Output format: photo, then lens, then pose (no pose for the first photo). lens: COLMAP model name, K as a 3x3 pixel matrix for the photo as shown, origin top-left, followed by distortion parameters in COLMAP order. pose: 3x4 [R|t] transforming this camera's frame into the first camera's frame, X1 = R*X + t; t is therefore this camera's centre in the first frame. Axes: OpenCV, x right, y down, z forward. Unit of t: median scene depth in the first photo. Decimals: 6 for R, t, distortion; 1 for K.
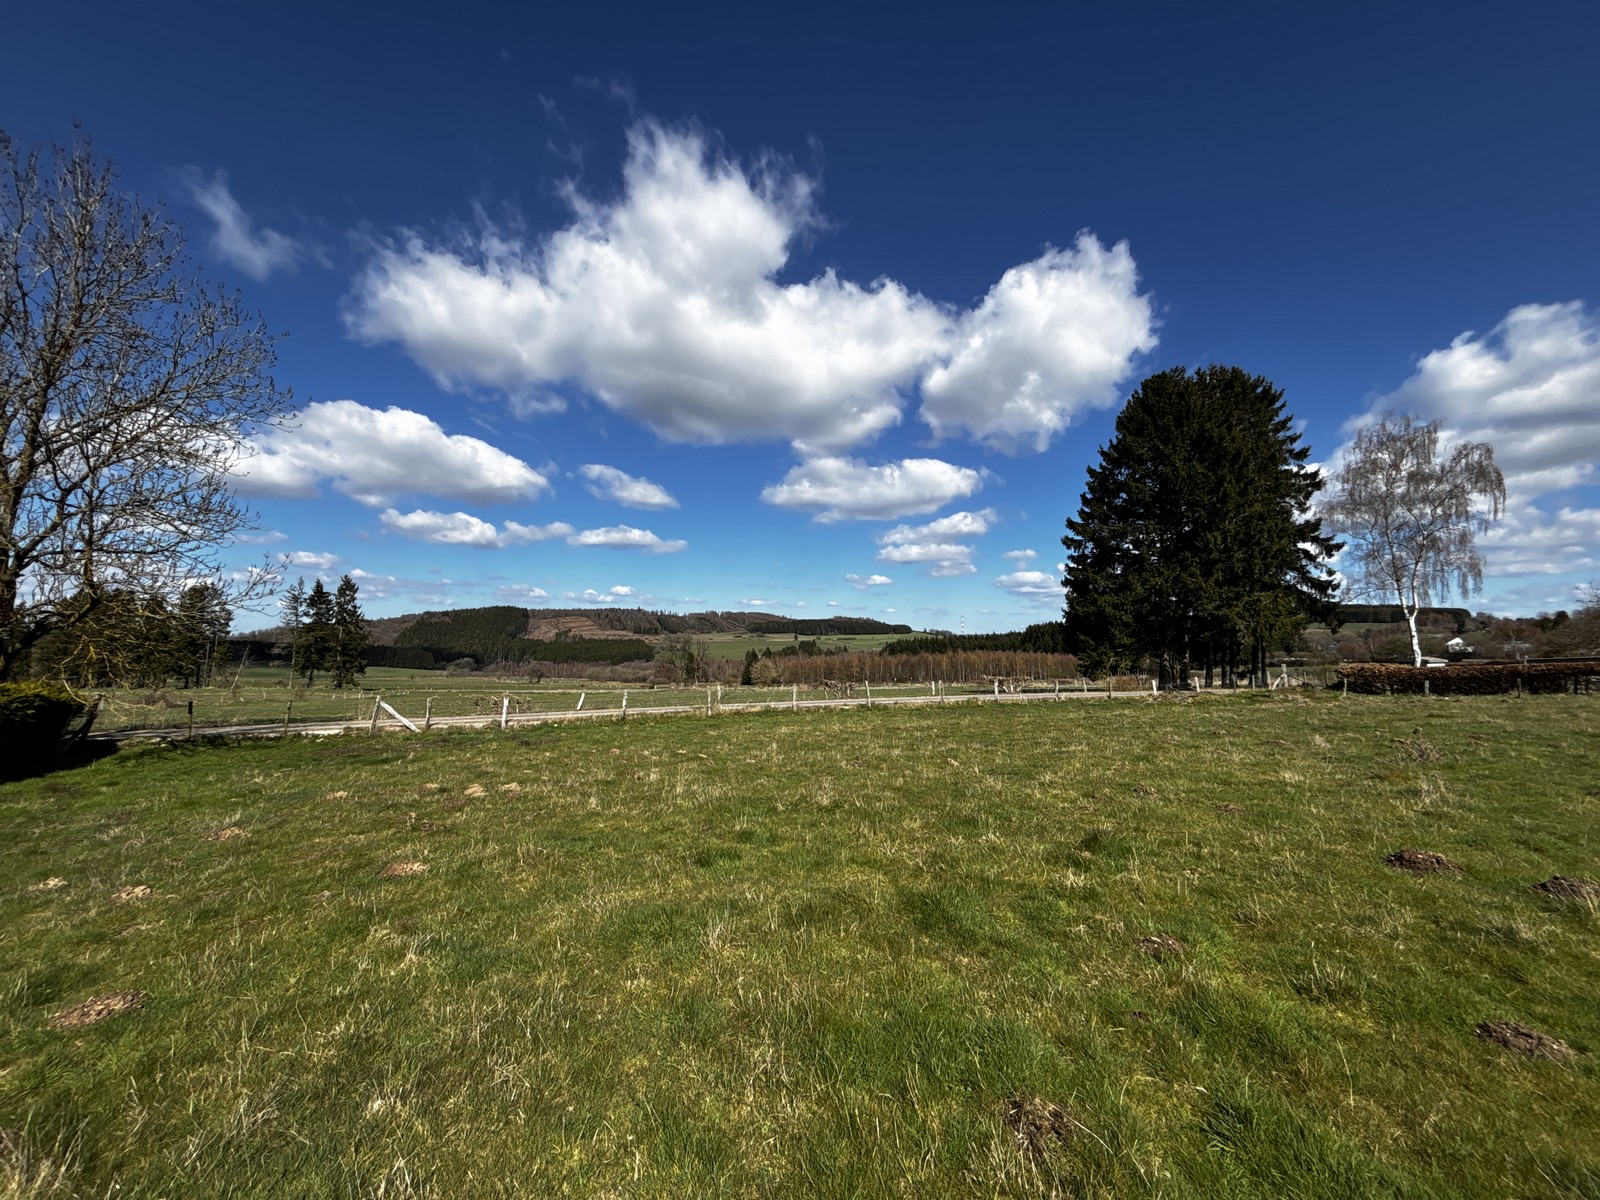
lens RADIAL K [[646.8, 0, 811.8], [0, 646.8, 599.5], [0, 0, 1]] dist [0.013908, -0.001116]
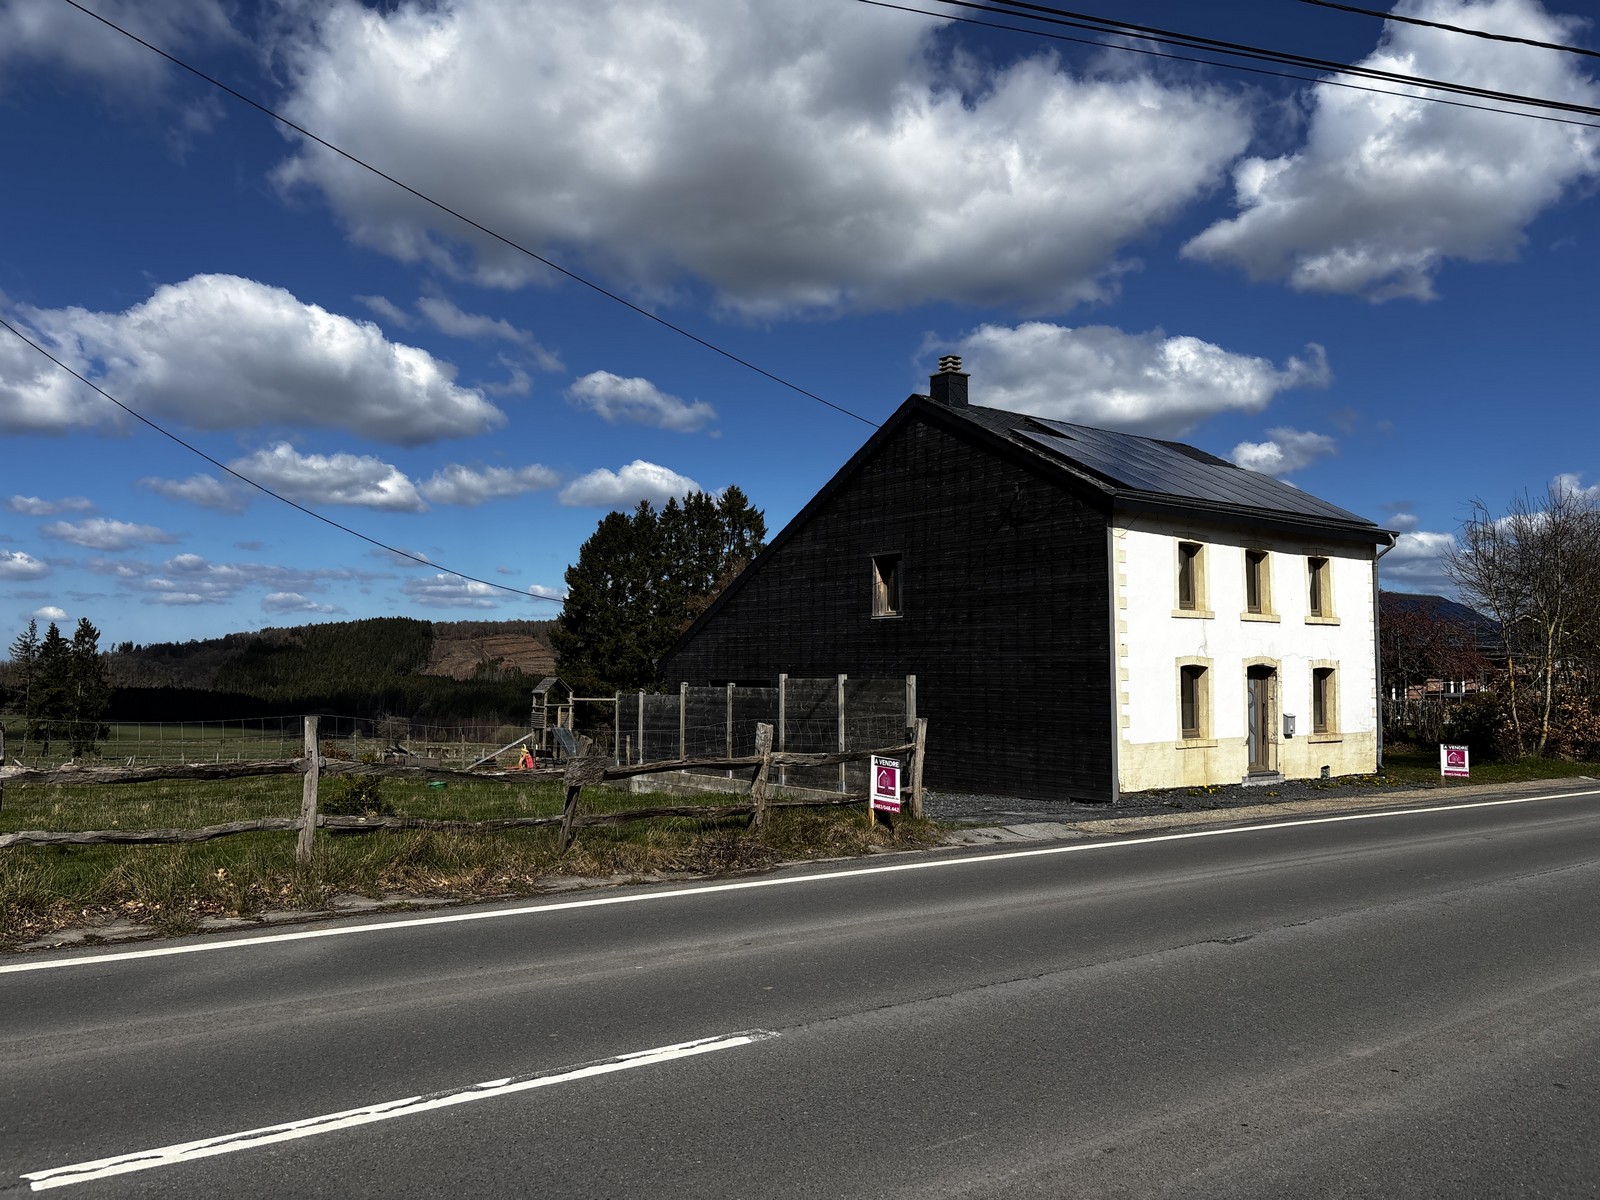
lens RADIAL K [[1218.2, 0, 801.0], [0, 1218.2, 614.7], [0, 0, 1]] dist [0.063932, -0.000014]
pose [[0.991375, -0.008171, -0.130804, 0.368115], [0.010106, 0.999849, 0.014136, -0.053408], [0.130669, -0.015336, 0.991307, -0.415104]]
